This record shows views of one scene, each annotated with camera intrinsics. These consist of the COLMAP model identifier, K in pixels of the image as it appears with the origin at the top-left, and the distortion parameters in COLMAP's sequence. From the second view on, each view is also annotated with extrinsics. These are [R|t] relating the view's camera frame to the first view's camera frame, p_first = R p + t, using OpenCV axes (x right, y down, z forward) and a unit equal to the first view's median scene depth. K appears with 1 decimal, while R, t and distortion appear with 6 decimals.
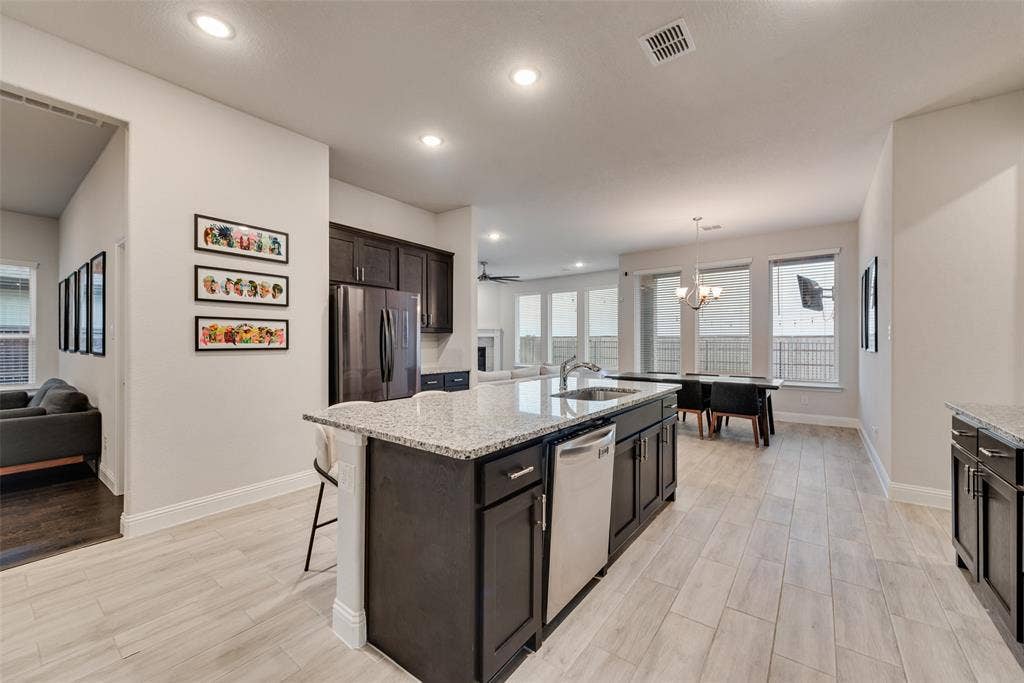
lens RADIAL K [[400.8, 0, 507.8], [0, 400.8, 343.6], [0, 0, 1]] dist [0.007114, -0.000444]
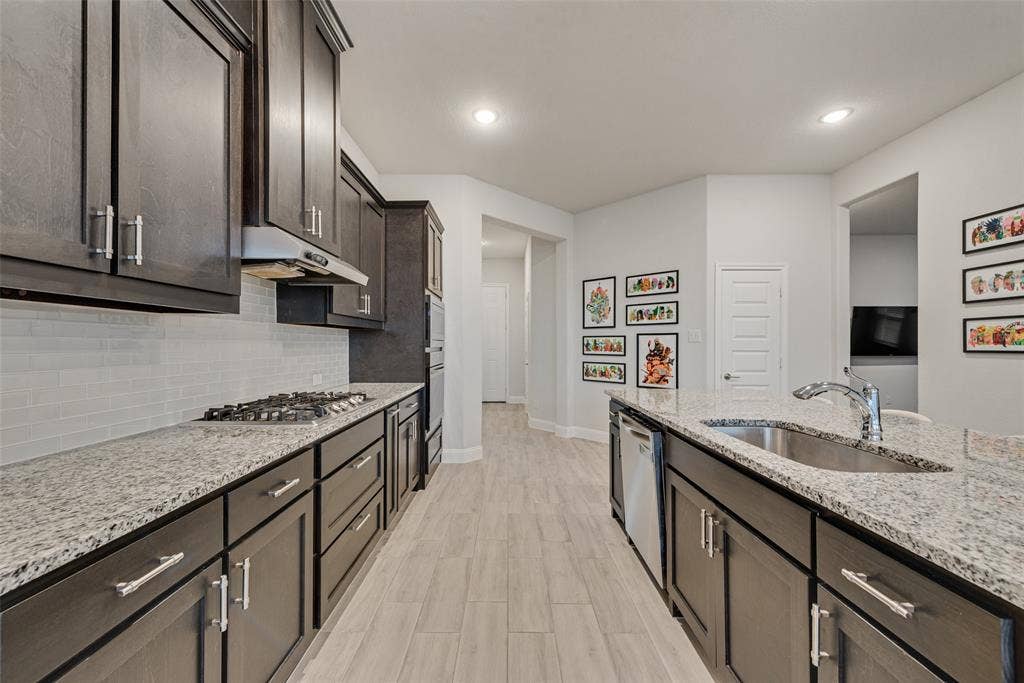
lens RADIAL K [[400.8, 0, 508.4], [0, 400.8, 343.9], [0, 0, 1]] dist [0.007114, -0.000444]
pose [[-0.793123, -0.001855, -0.609059, 0.761133], [-0.002367, 0.999997, 0.000038, -0.000848], [0.609057, 0.001472, -0.793125, 1.074609]]
